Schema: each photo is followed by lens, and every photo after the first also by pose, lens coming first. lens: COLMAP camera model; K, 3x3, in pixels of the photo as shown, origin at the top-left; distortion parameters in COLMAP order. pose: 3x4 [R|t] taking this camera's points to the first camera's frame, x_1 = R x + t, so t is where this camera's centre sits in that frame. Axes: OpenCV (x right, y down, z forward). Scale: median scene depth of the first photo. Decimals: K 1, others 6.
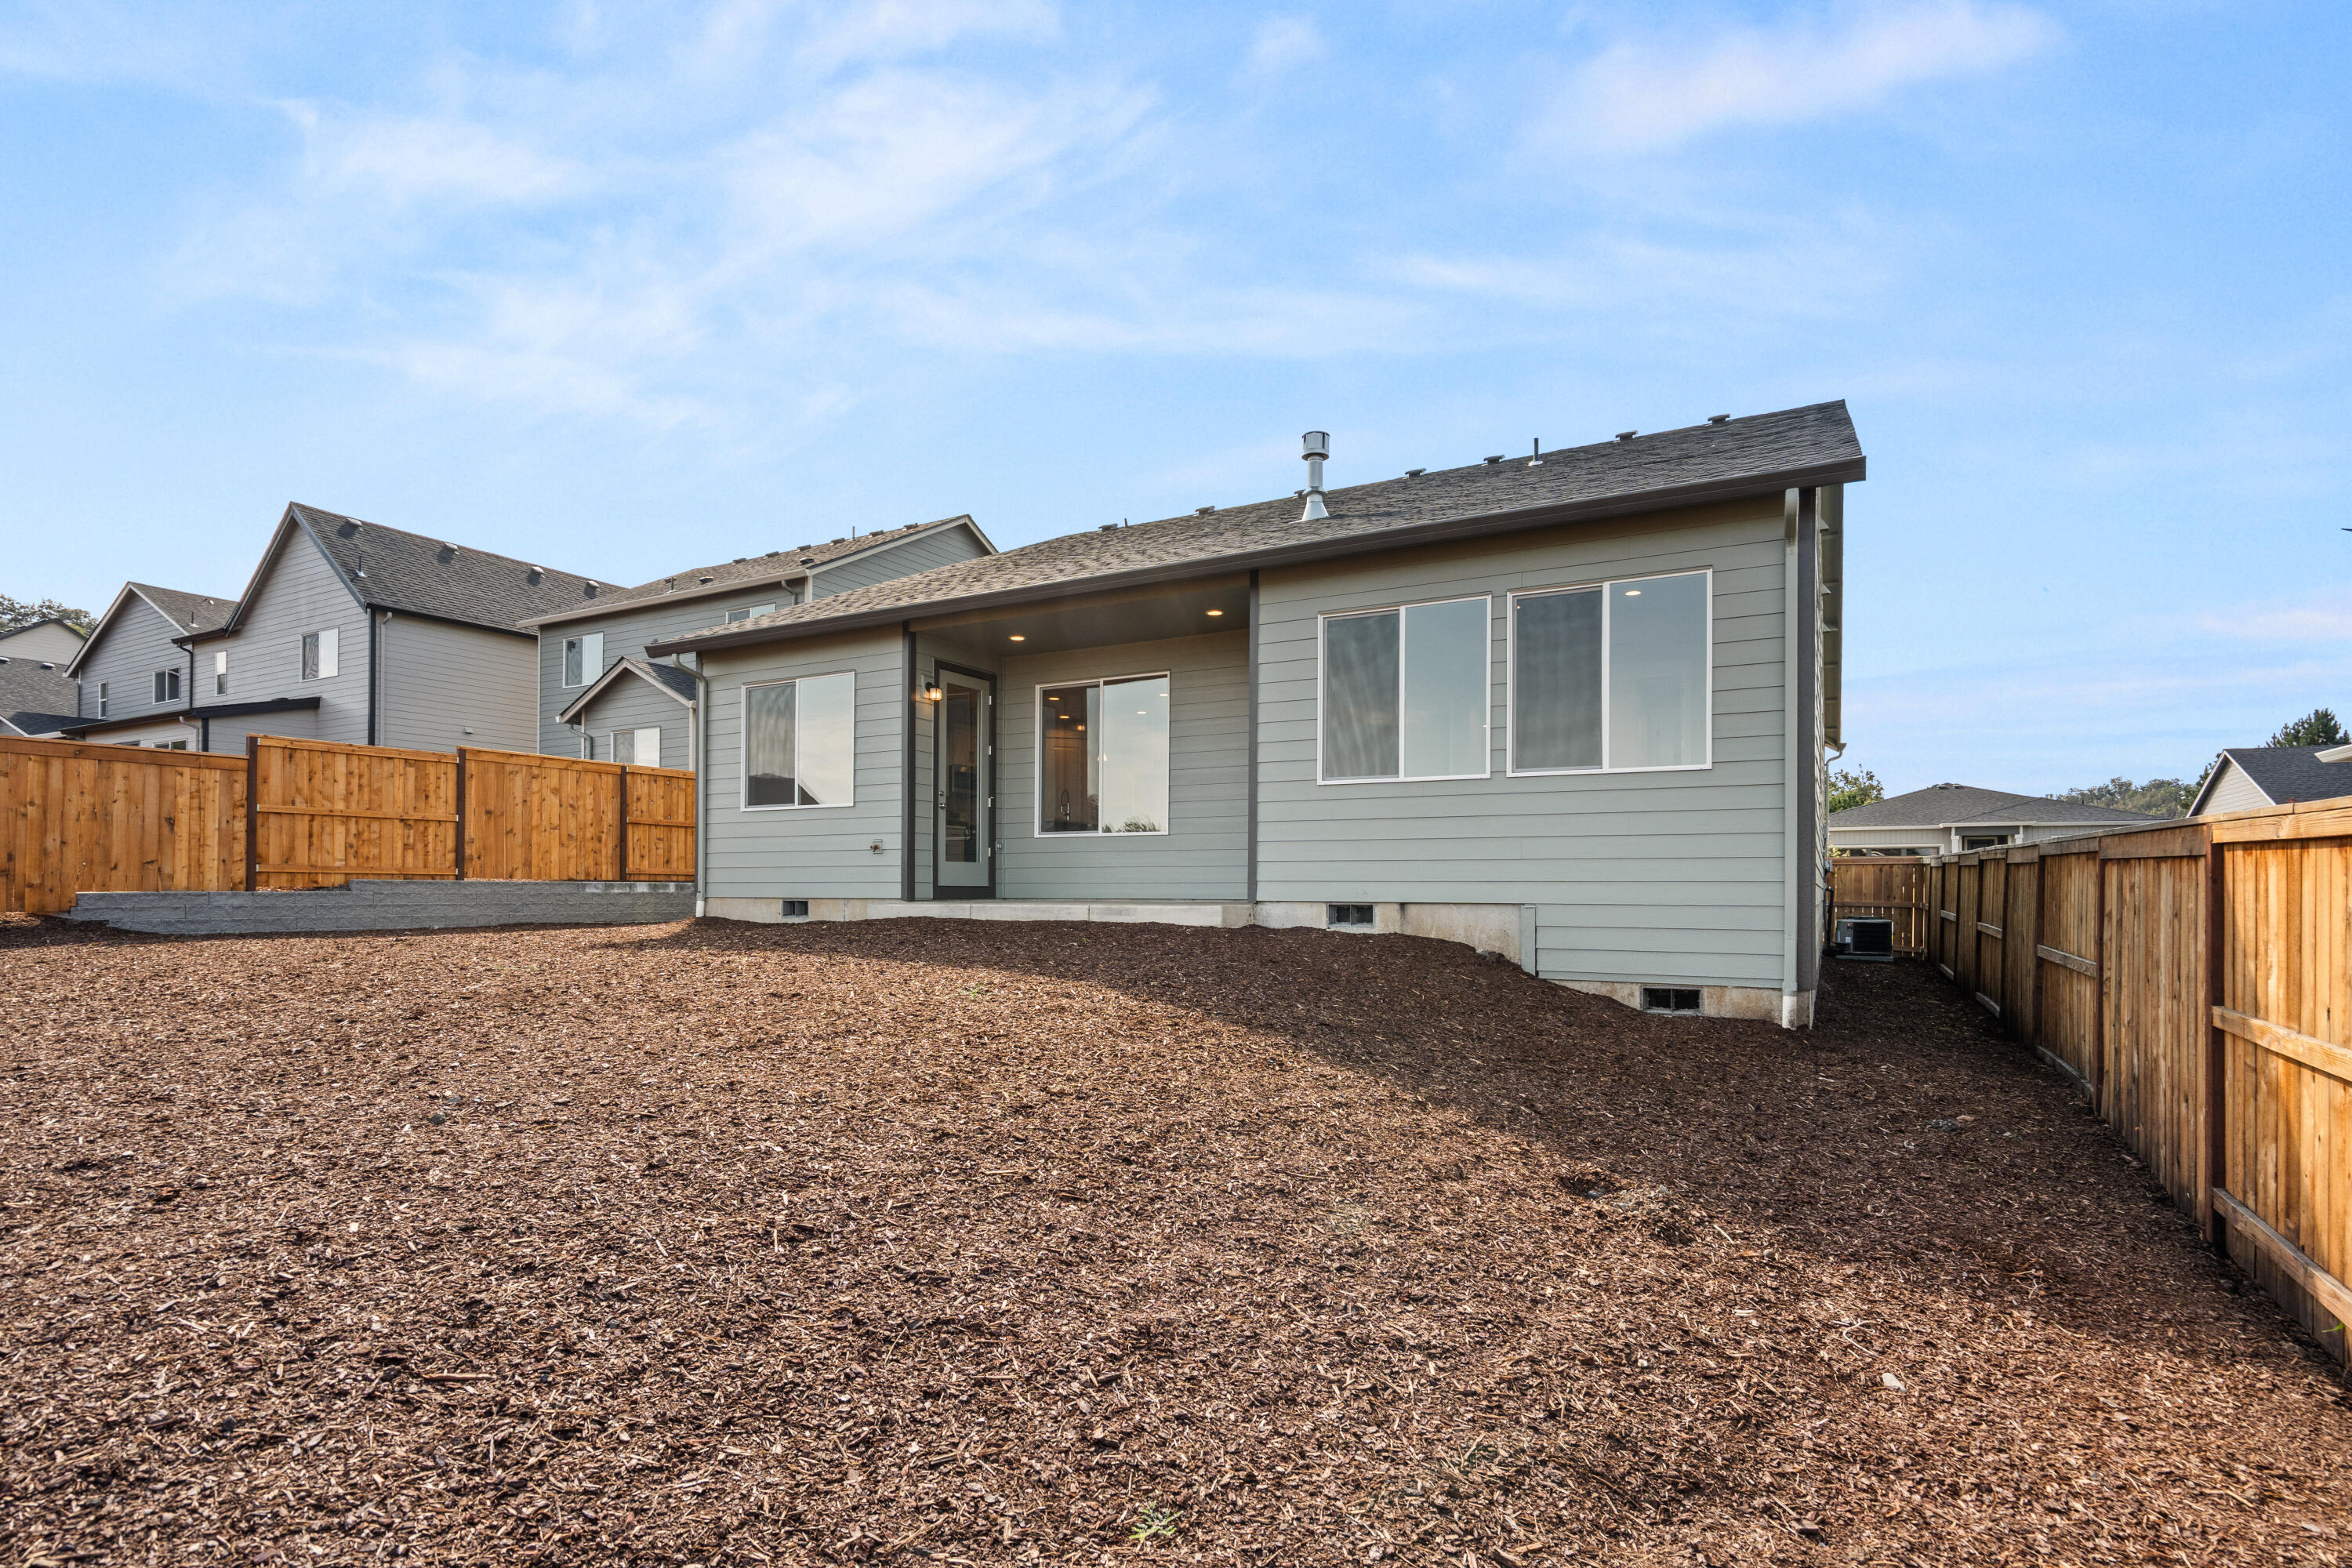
lens RADIAL K [[1132.9, 0, 1176.0], [0, 1132.9, 784.0], [0, 0, 1]] dist [-0.003132, 0.000557]
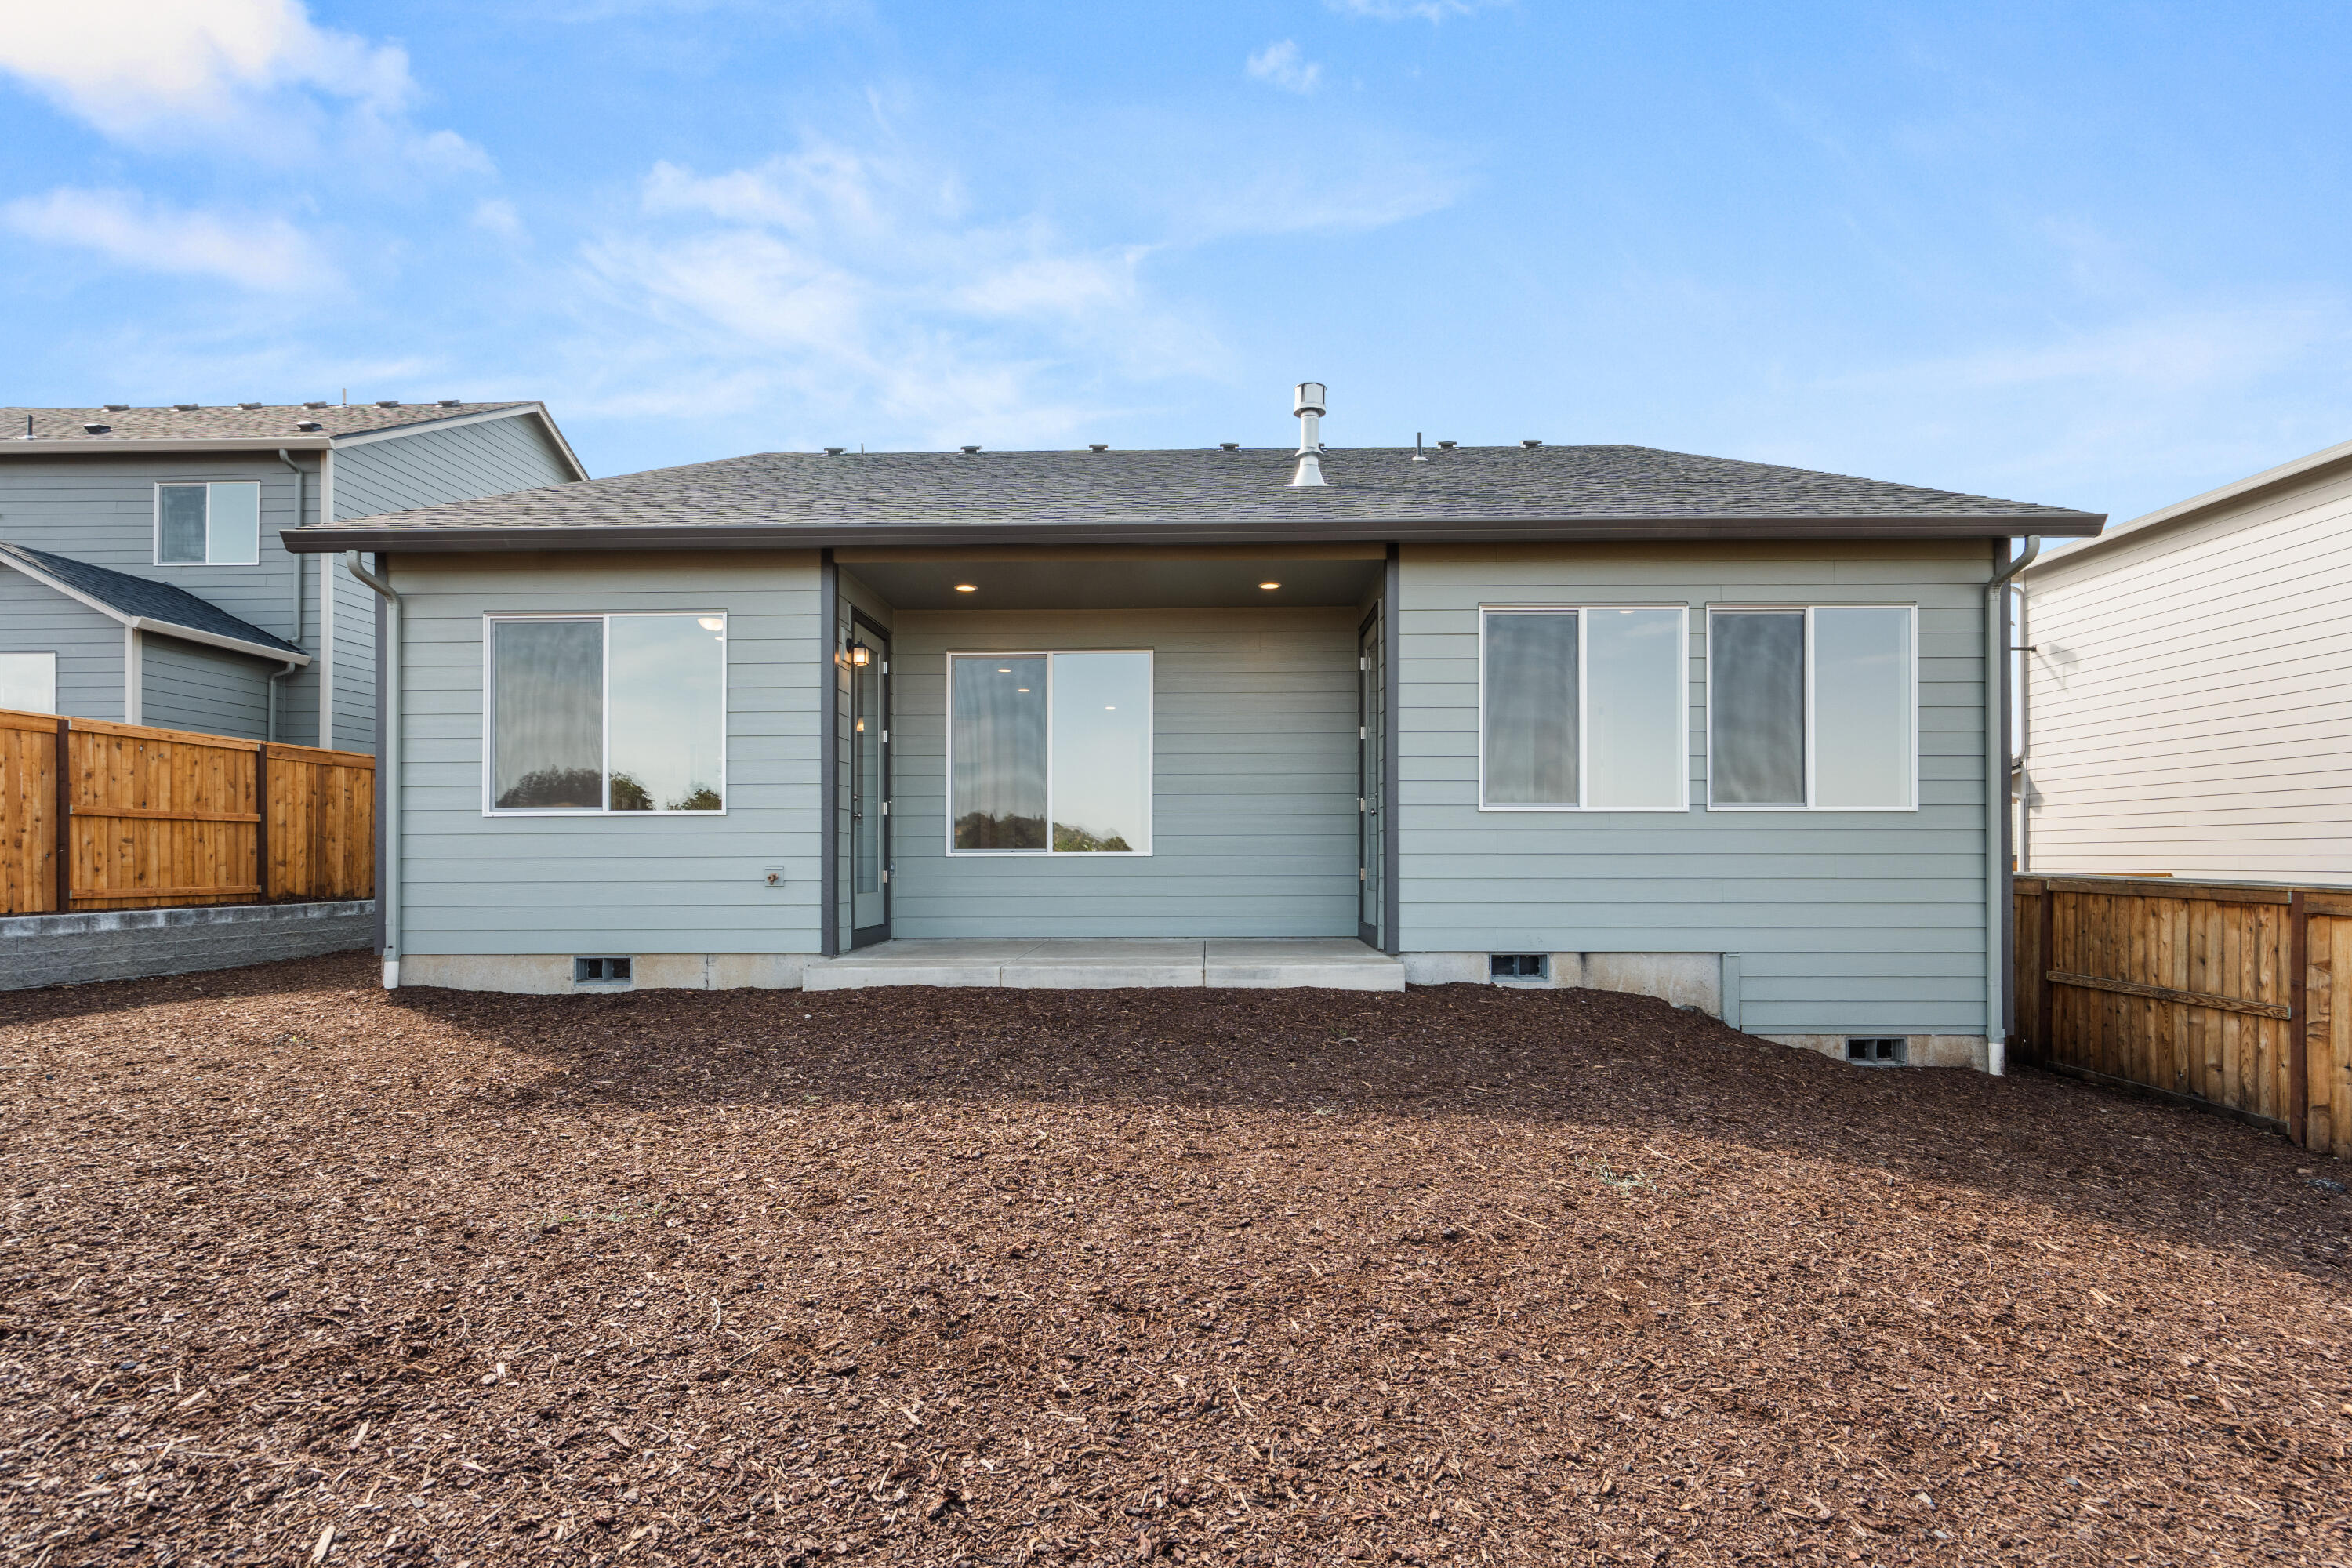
lens RADIAL K [[1132.9, 0, 1176.0], [0, 1132.9, 784.0], [0, 0, 1]] dist [-0.003132, 0.000557]
pose [[0.884599, 0.025977, 0.465629, -0.374003], [-0.036977, 0.999211, 0.014503, -0.018857], [-0.464884, -0.030047, 0.884861, 0.299043]]
